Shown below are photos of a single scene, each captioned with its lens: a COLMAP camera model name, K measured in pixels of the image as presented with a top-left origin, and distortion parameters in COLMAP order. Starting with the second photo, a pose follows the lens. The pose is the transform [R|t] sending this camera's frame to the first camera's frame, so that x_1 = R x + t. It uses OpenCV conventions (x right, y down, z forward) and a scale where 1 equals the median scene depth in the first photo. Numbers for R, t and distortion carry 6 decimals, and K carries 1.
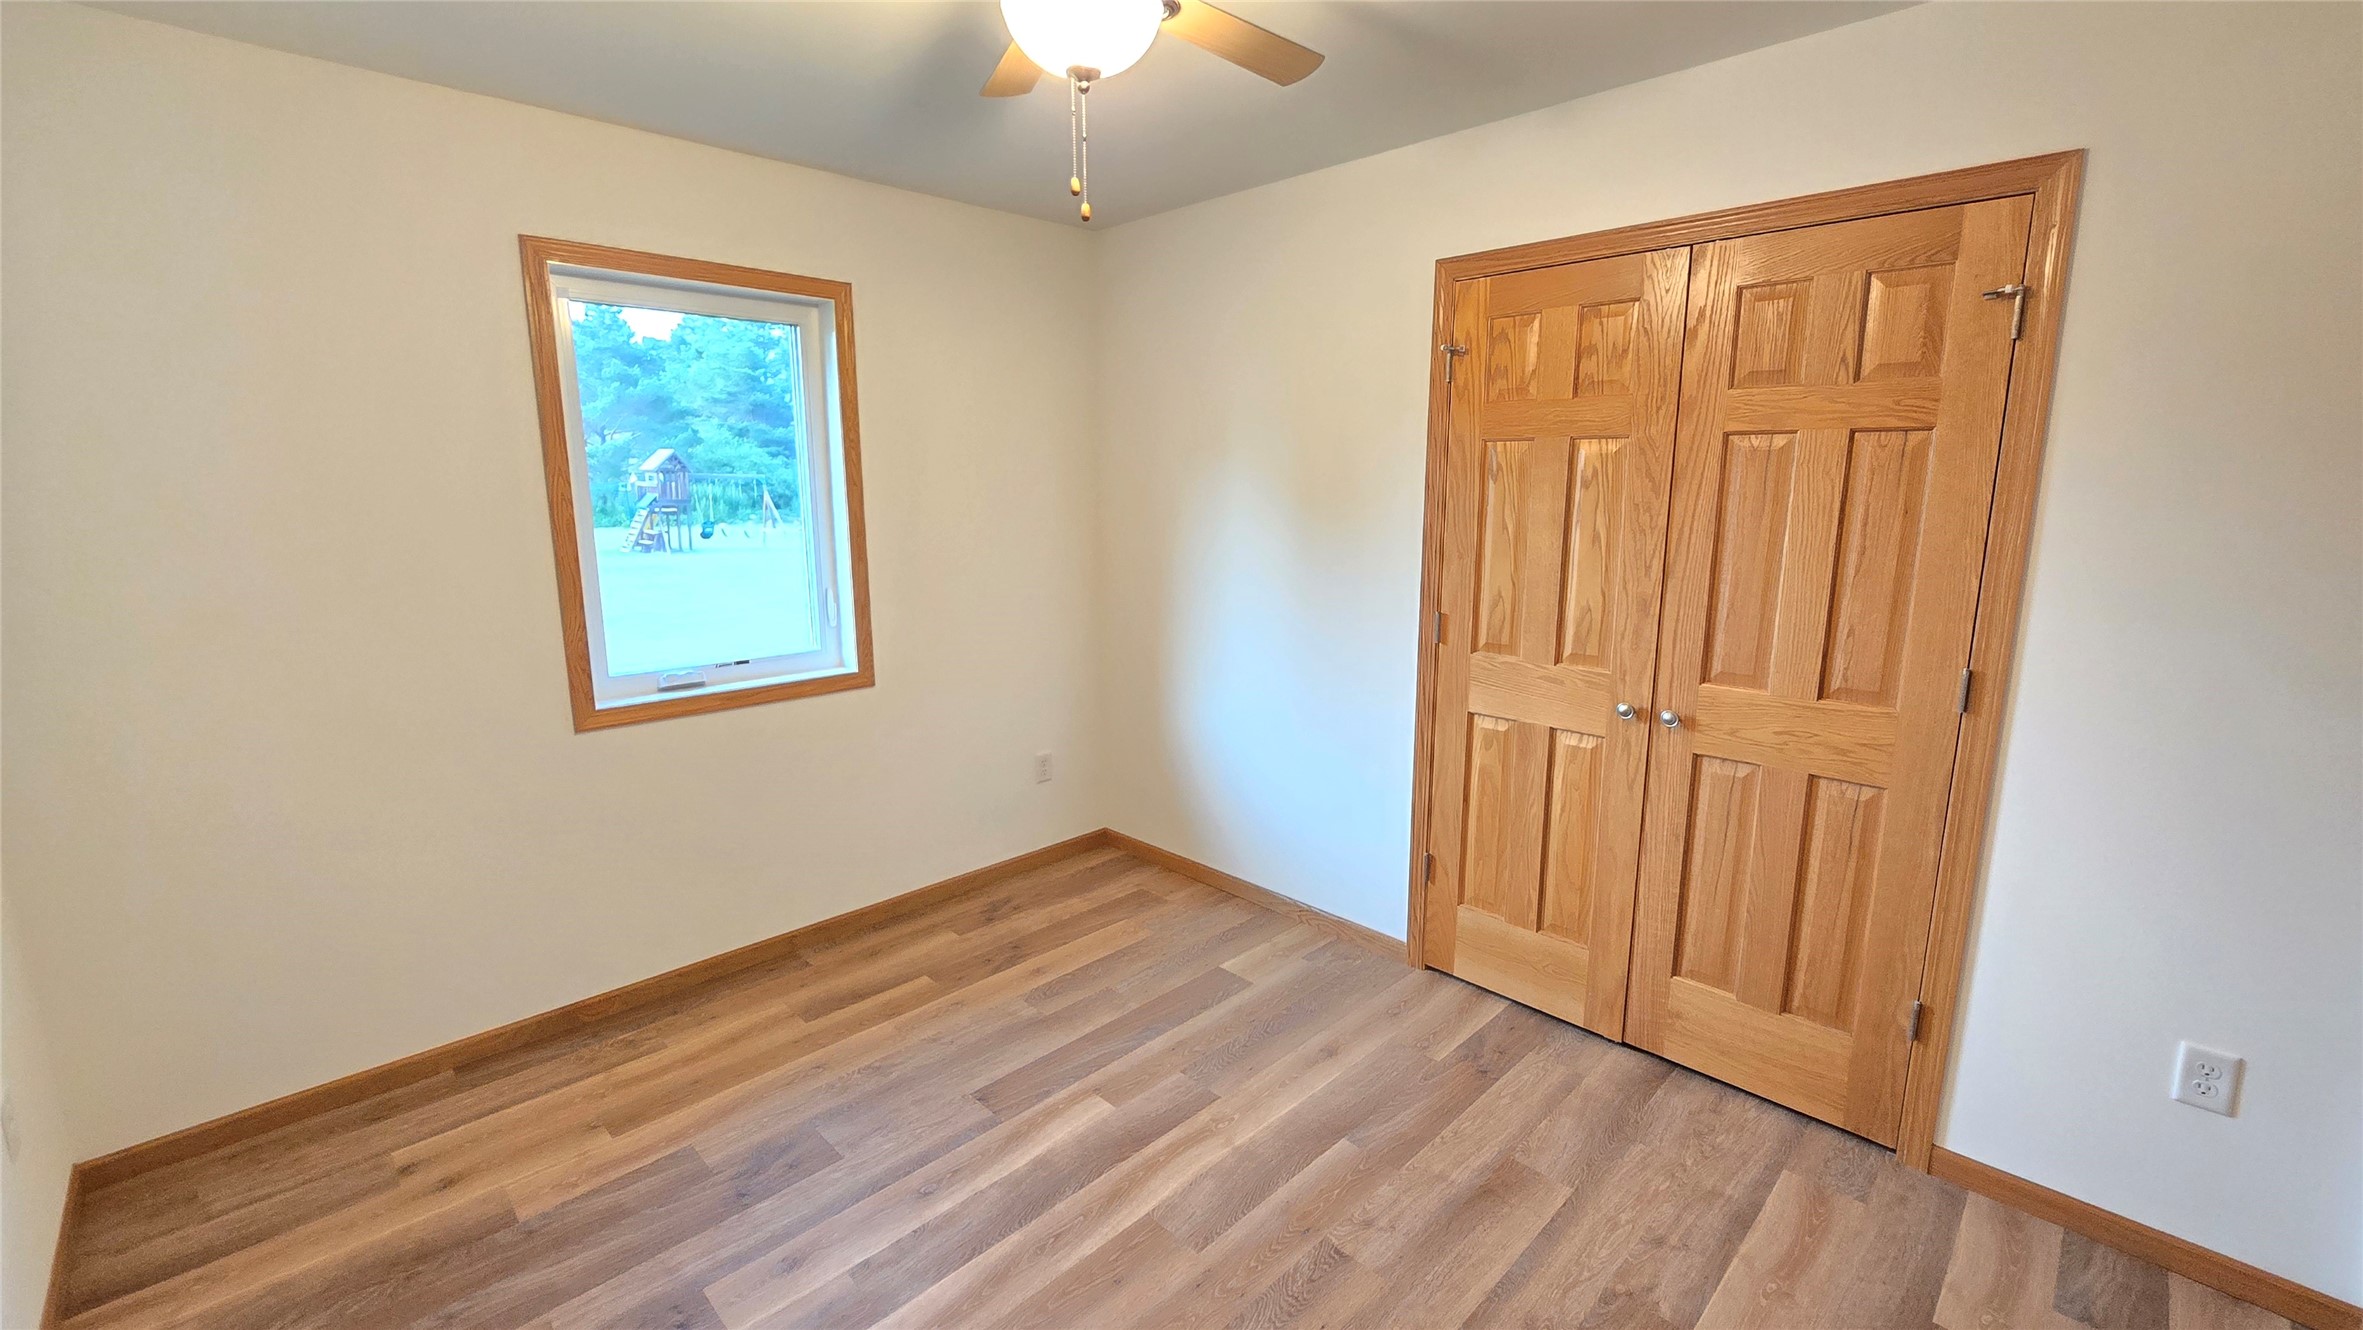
lens RADIAL K [[962.3, 0, 1190.0], [0, 962.3, 652.2], [0, 0, 1]] dist [-0.005166, 0.000960]
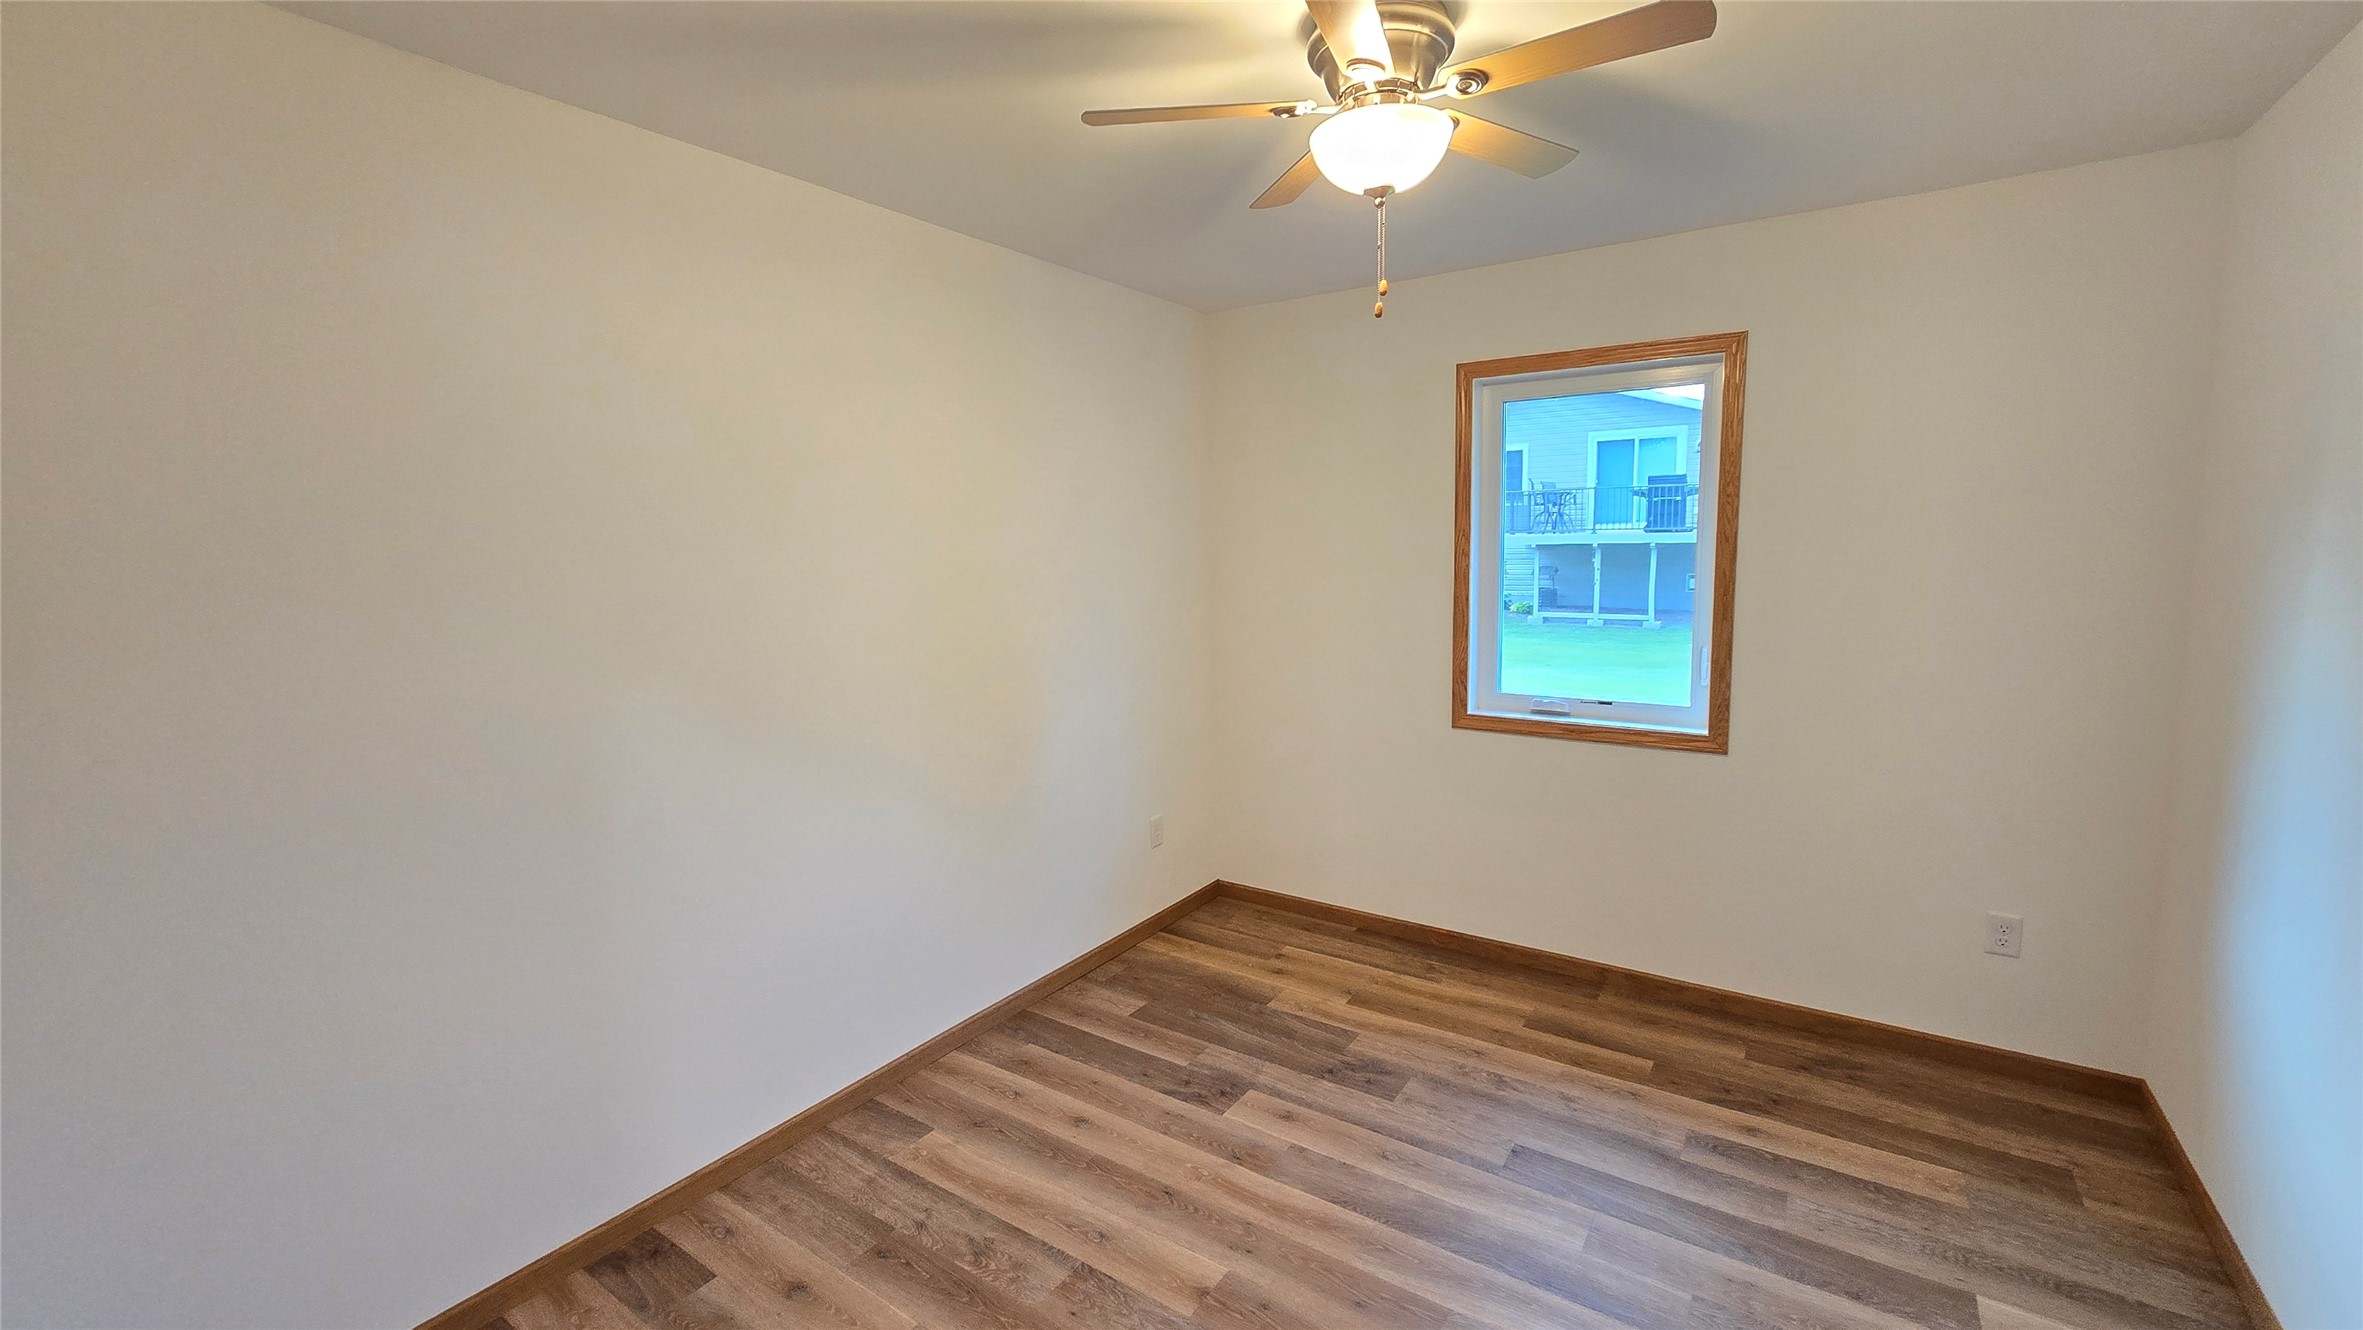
lens RADIAL K [[962.3, 0, 1184.7], [0, 962.3, 658.8], [0, 0, 1]] dist [-0.005166, 0.000960]
pose [[0.189519, 0.120280, -0.974482, 0.617441], [-0.158267, 0.983233, 0.090581, -0.076747], [0.969038, 0.137061, 0.205377, 0.377709]]
